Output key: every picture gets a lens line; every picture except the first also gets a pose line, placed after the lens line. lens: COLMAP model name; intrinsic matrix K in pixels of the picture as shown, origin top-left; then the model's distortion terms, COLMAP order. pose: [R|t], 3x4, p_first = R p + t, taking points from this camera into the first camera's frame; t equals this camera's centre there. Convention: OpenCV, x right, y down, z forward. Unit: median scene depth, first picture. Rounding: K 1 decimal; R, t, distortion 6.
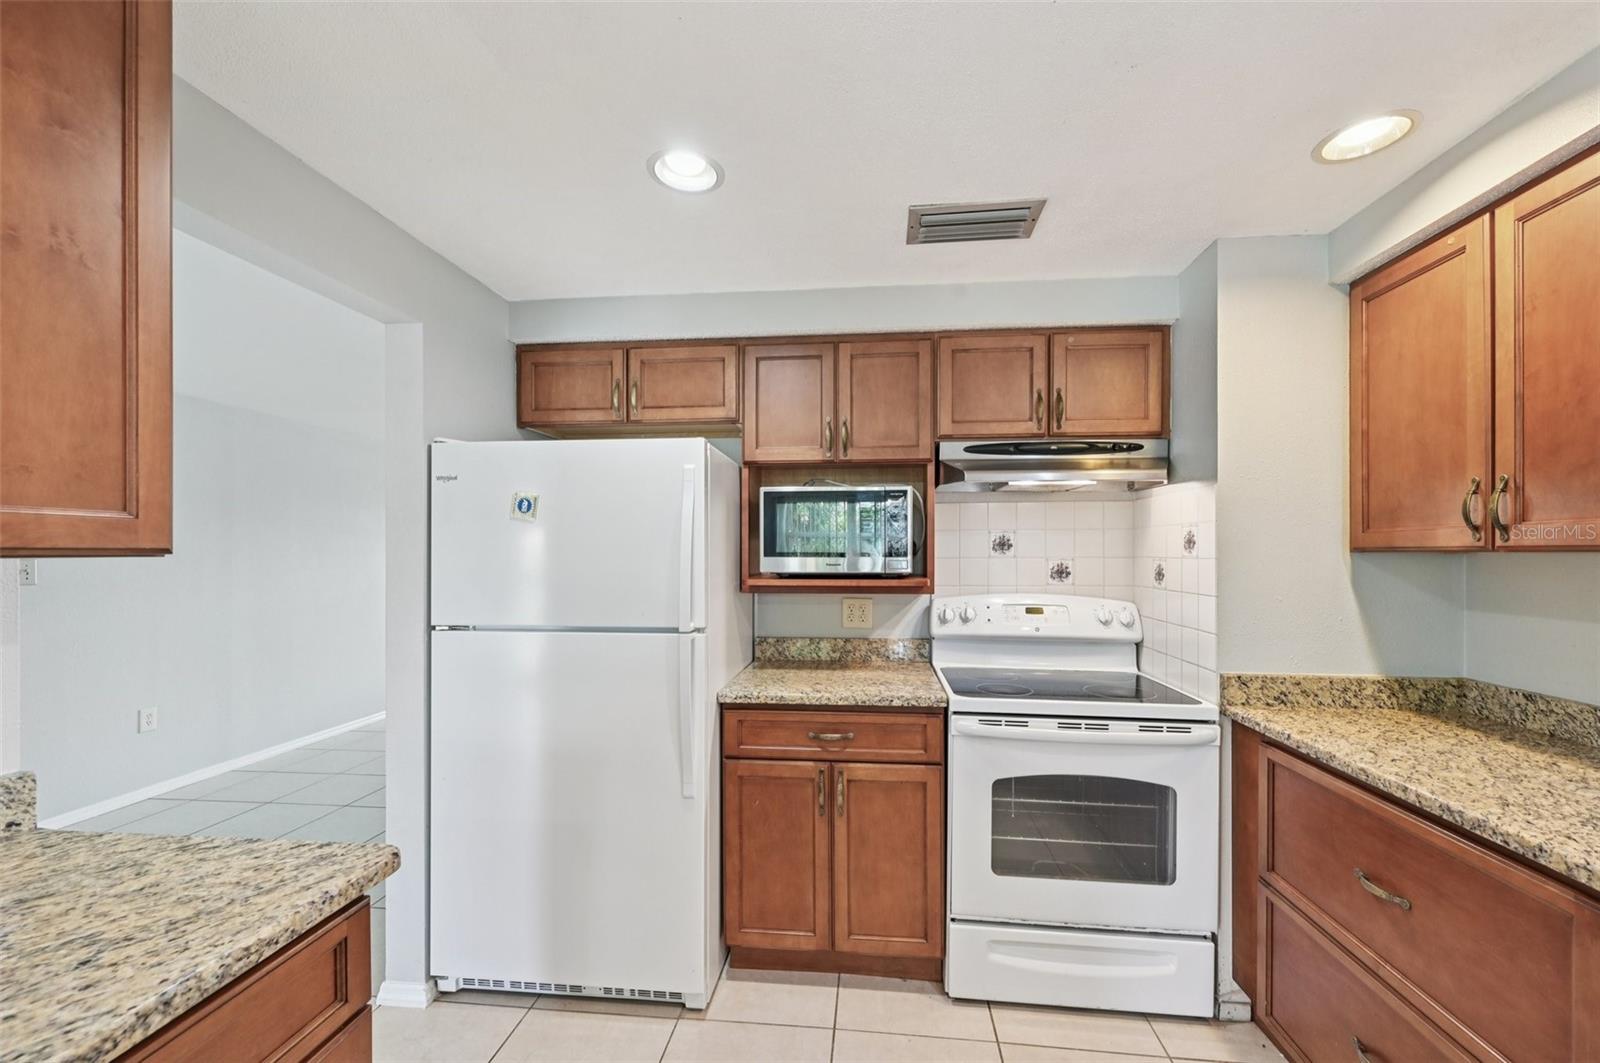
lens RADIAL K [[631.1, 0, 821.3], [0, 631.1, 551.5], [0, 0, 1]] dist [-0.003790, 0.000254]
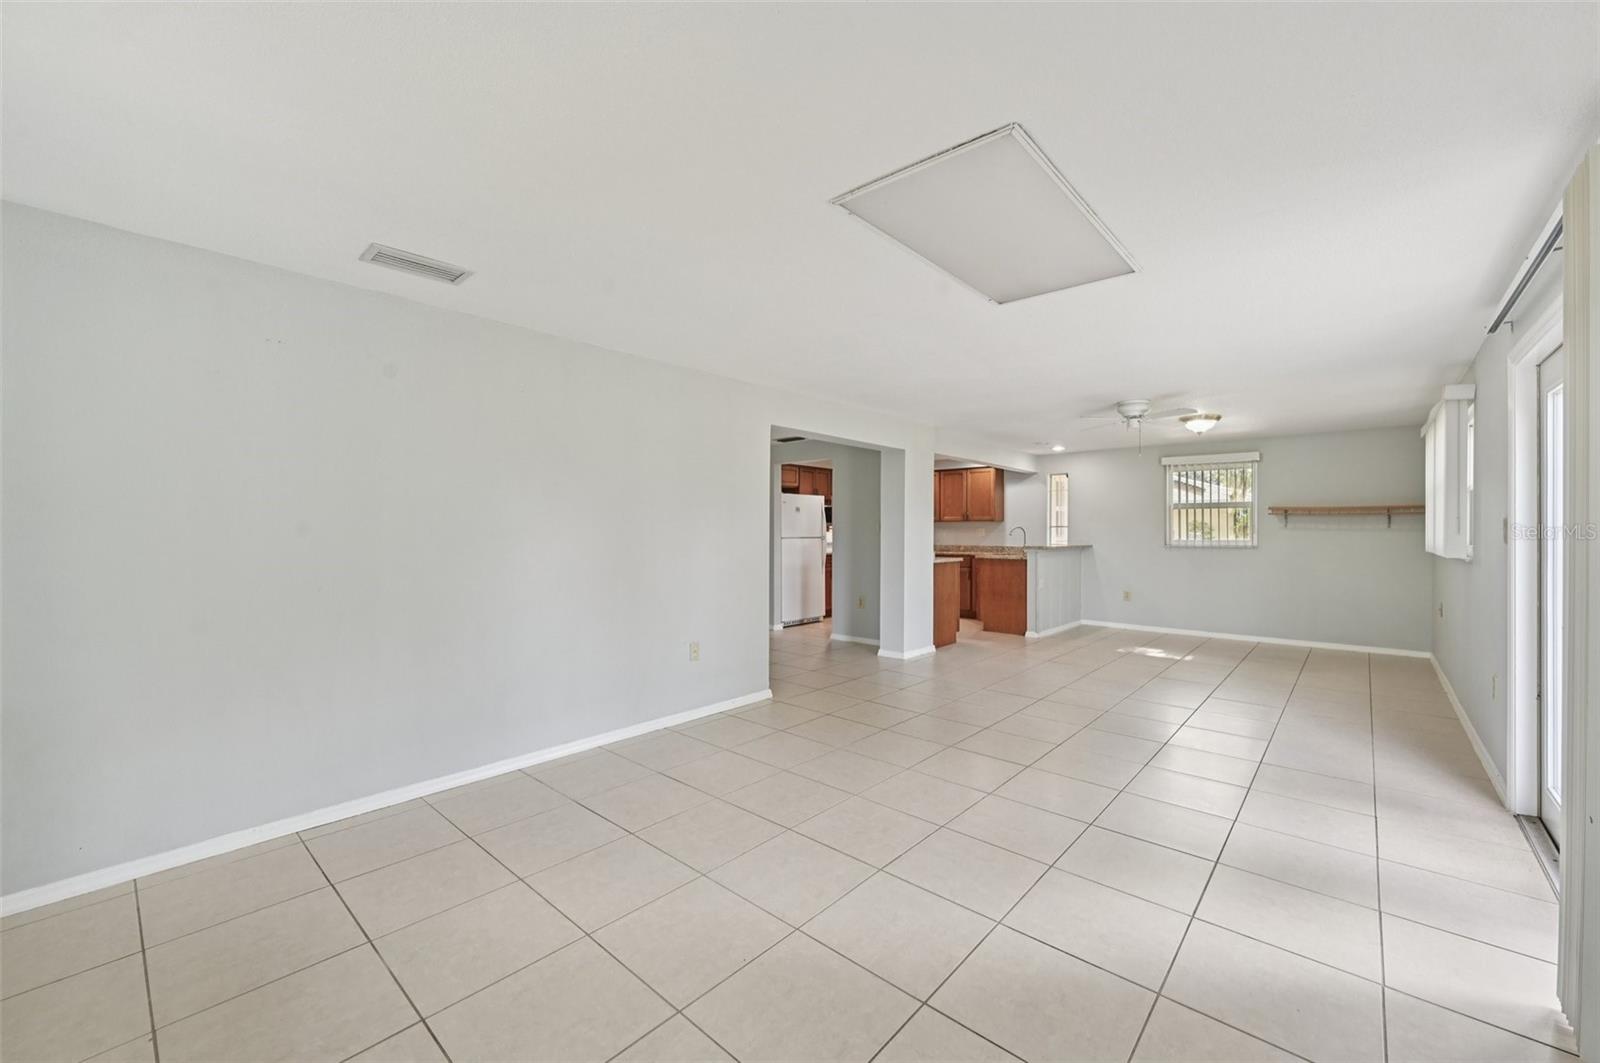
lens RADIAL K [[631.1, 0, 800.7], [0, 631.1, 533.8], [0, 0, 1]] dist [-0.003790, 0.000254]
pose [[0.595119, -0.003788, 0.803629, -4.023127], [-0.001344, 0.999983, 0.005708, 0.071025], [-0.803637, -0.004477, 0.595103, -1.627385]]
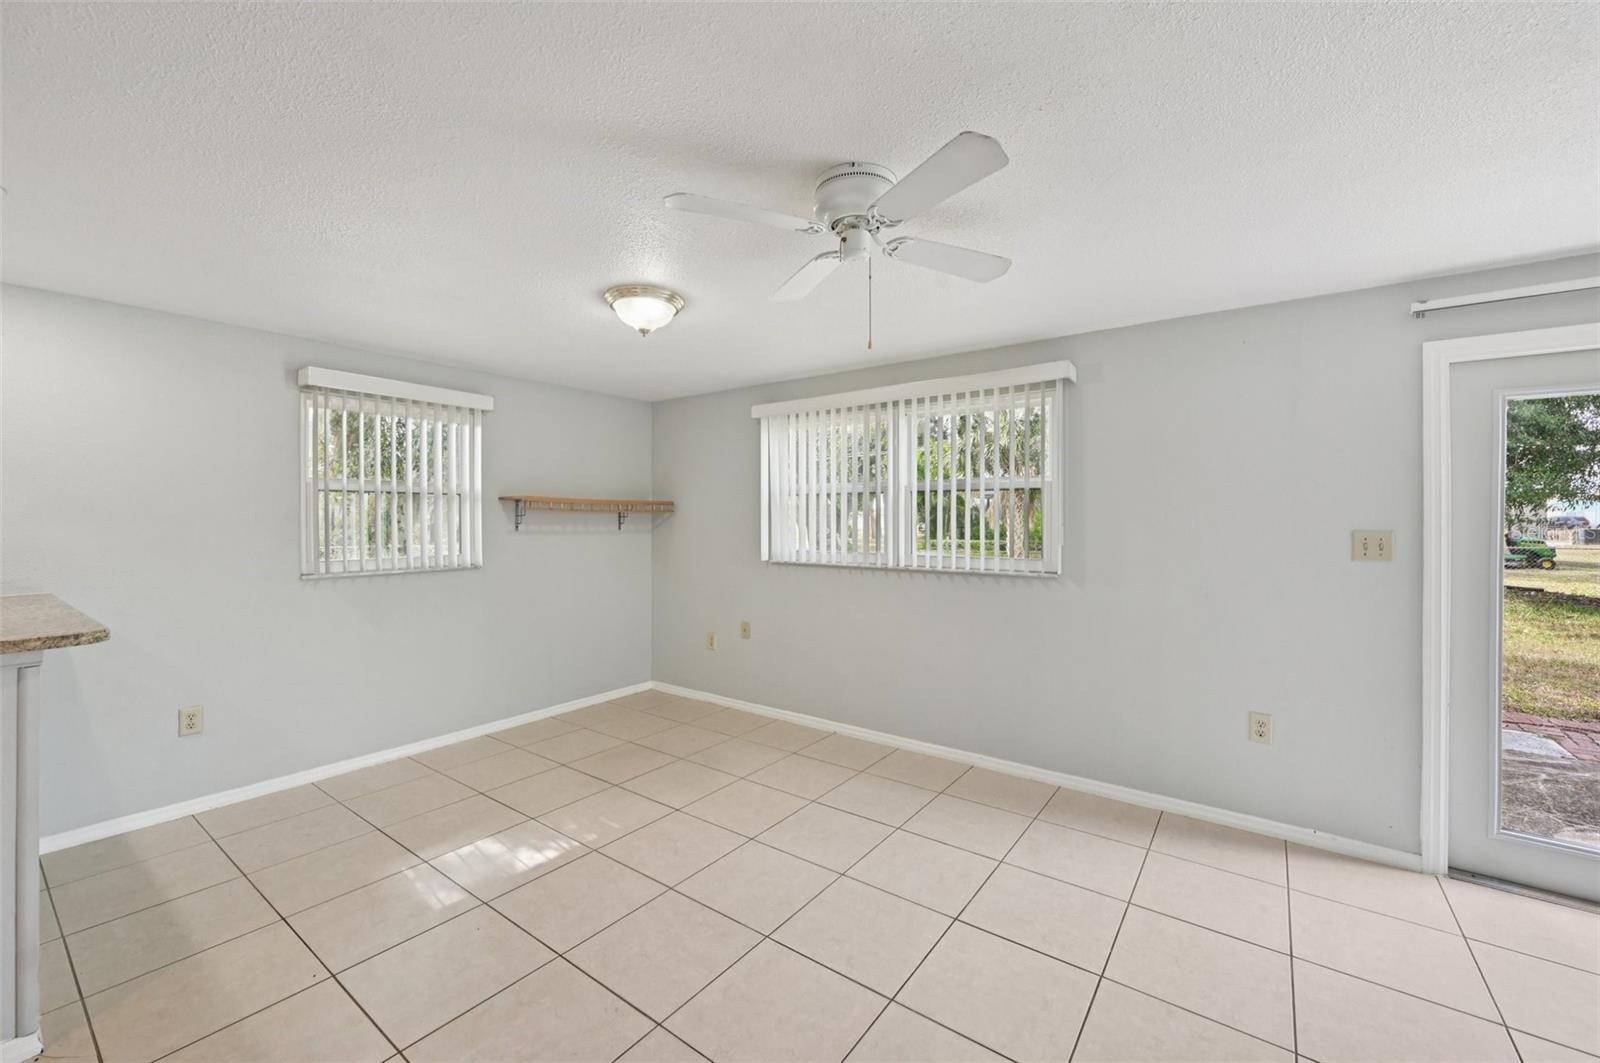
lens RADIAL K [[631.1, 0, 800.2], [0, 631.1, 515.8], [0, 0, 1]] dist [-0.003790, 0.000254]
pose [[-0.857447, 0.002381, 0.514566, -1.314342], [-0.000087, 0.999989, -0.004772, 0.008046], [-0.514572, -0.004137, -0.857437, -0.283019]]
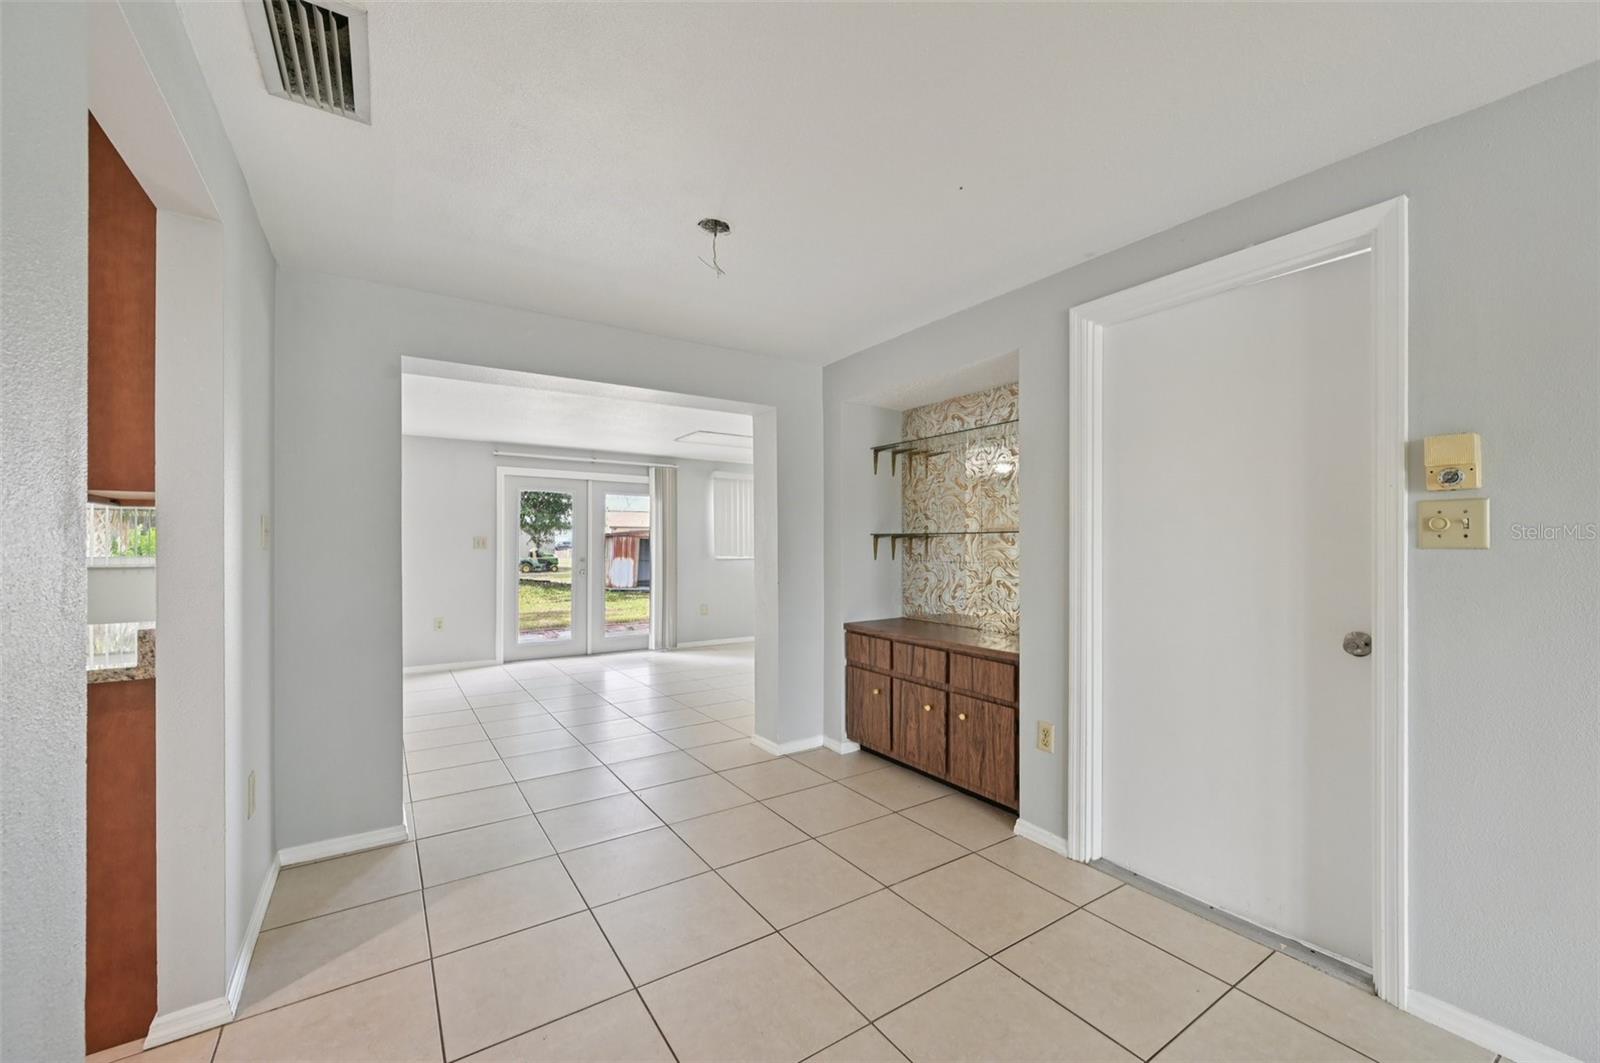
lens RADIAL K [[631.1, 0, 800.4], [0, 631.1, 539.8], [0, 0, 1]] dist [-0.003790, 0.000254]
pose [[-0.769796, -0.001117, -0.638289, -0.805291], [0.002869, 0.999982, -0.005211, 0.073305], [0.638283, -0.005842, -0.769779, 1.747812]]
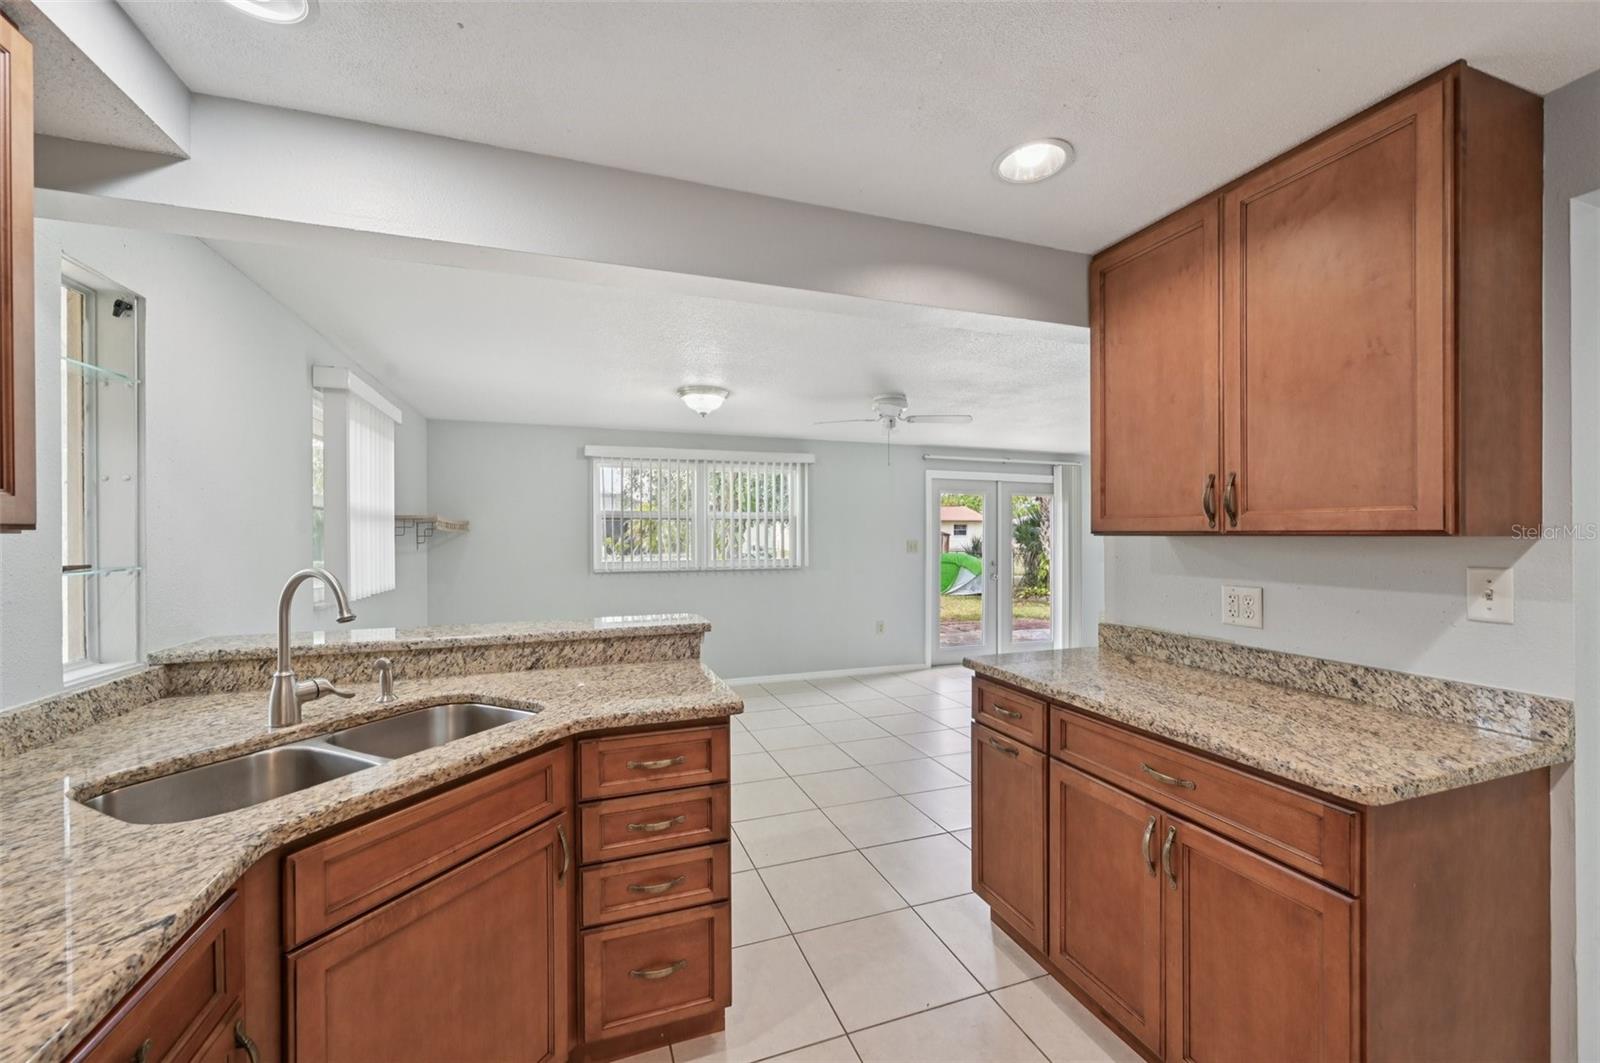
lens RADIAL K [[631.1, 0, 806.9], [0, 631.1, 530.9], [0, 0, 1]] dist [-0.003790, 0.000254]
pose [[-0.900680, 0.000074, -0.434484, 0.385559], [0.003372, 0.999971, -0.006819, 0.000557], [0.434471, -0.007606, -0.900654, 0.807780]]
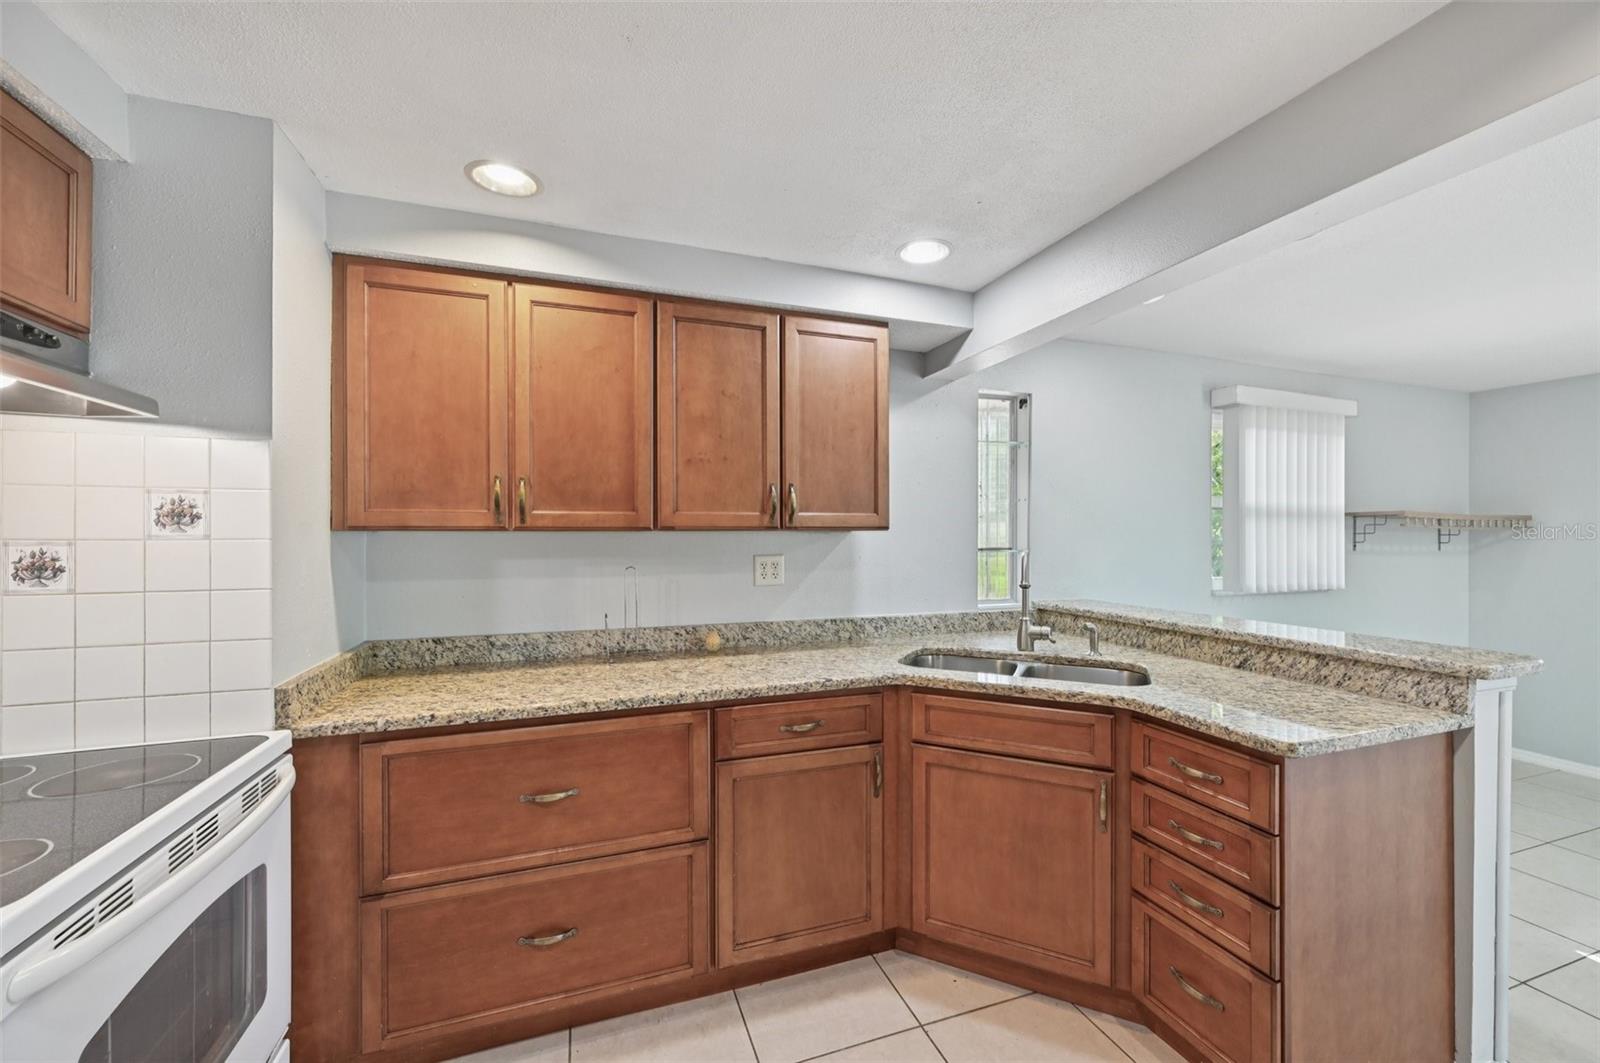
lens RADIAL K [[631.1, 0, 797.2], [0, 631.1, 529.6], [0, 0, 1]] dist [-0.003790, 0.000254]
pose [[-0.421332, 0.002811, 0.906902, -0.334751], [-0.003771, 0.999981, -0.004852, 0.001663], [-0.906899, -0.005465, -0.421314, 0.758820]]
